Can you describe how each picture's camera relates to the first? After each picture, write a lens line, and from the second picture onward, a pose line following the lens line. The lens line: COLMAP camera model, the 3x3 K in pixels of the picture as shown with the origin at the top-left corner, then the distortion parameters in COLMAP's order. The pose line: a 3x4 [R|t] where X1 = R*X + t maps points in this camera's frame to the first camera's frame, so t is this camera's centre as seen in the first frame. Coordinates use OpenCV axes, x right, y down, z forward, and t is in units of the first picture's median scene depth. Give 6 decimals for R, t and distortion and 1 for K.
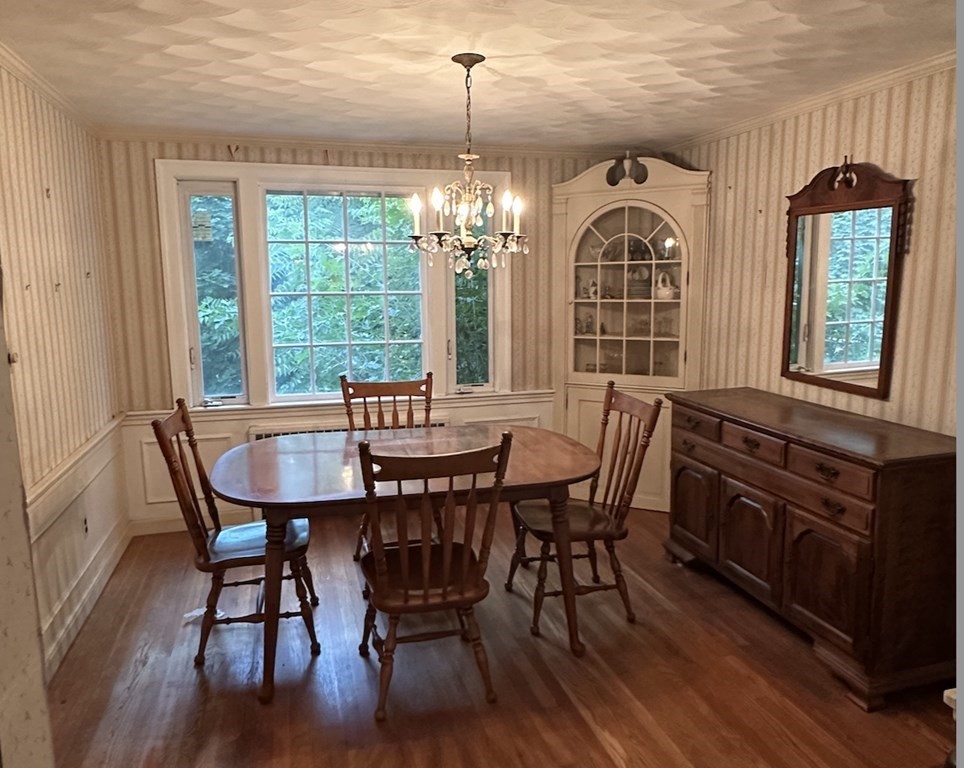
lens RADIAL K [[680.5, 0, 477.7], [0, 680.5, 384.3], [0, 0, 1]] dist [0.024080, -0.036672]
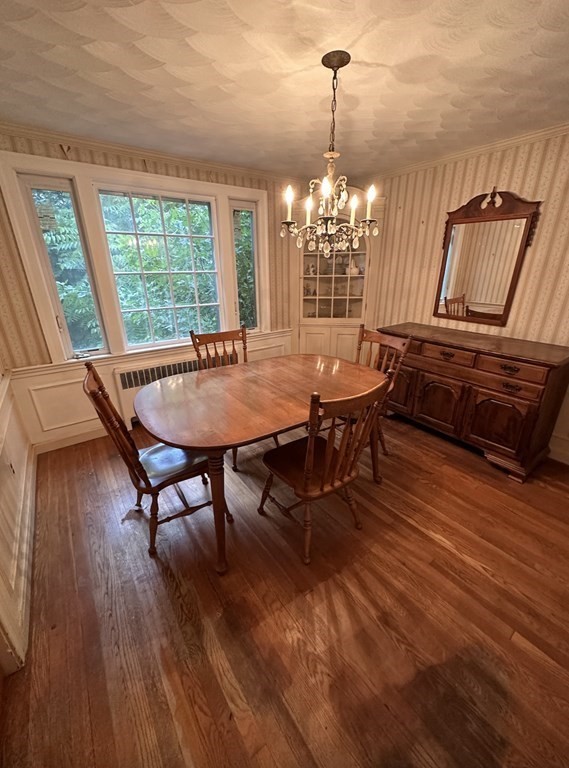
lens RADIAL K [[304.0, 0, 284.5], [0, 304.0, 384.0], [0, 0, 1]] dist [-0.000985, -0.000177]
pose [[0.937013, -0.125995, 0.325780, -0.273239], [0.054671, 0.974084, 0.219479, -0.038908], [-0.344990, -0.187844, 0.919617, 0.353236]]
